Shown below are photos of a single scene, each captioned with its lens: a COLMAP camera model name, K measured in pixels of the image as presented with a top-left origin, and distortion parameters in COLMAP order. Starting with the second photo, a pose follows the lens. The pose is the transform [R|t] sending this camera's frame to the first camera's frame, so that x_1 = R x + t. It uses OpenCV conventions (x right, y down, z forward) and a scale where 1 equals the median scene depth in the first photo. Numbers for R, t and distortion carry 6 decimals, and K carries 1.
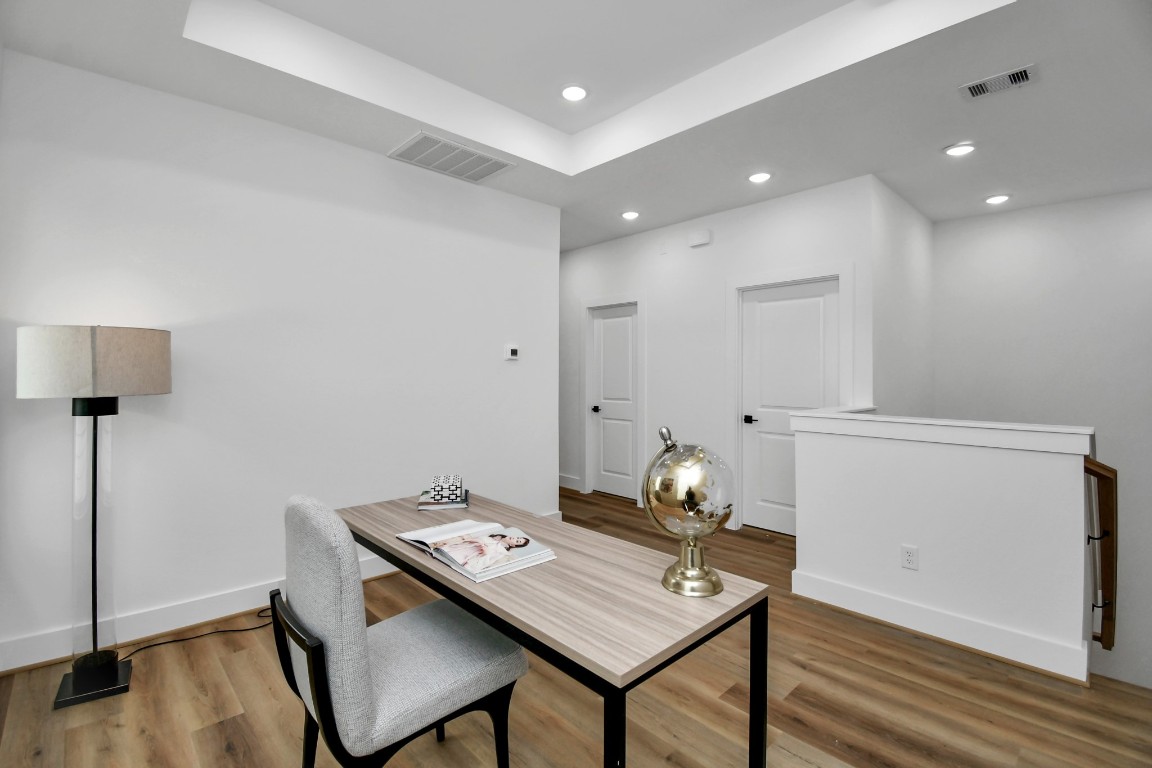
lens RADIAL K [[518.0, 0, 574.6], [0, 518.0, 380.1], [0, 0, 1]] dist [-0.012328, -0.000179]
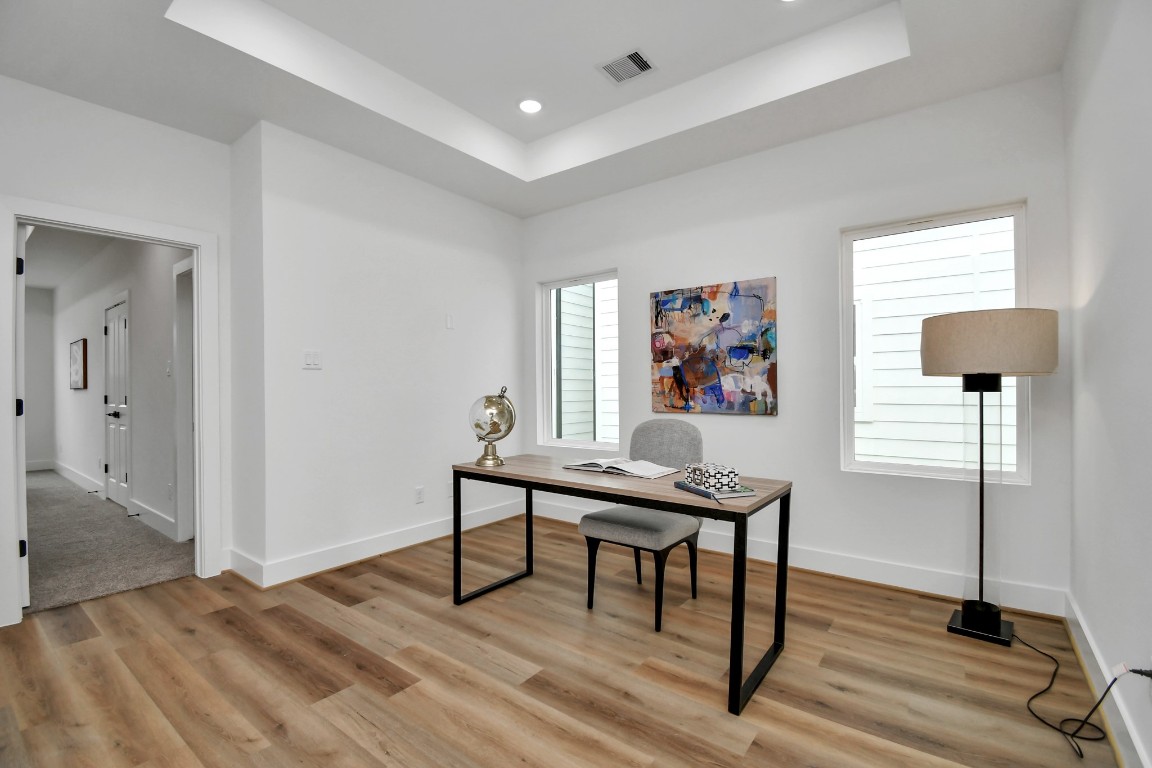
lens RADIAL K [[518.0, 0, 571.3], [0, 518.0, 384.3], [0, 0, 1]] dist [-0.012328, -0.000179]
pose [[-0.987307, -0.001883, -0.158812, 0.157754], [-0.003018, 0.999972, 0.006911, 0.045775], [0.158794, 0.007303, -0.987285, 2.062645]]
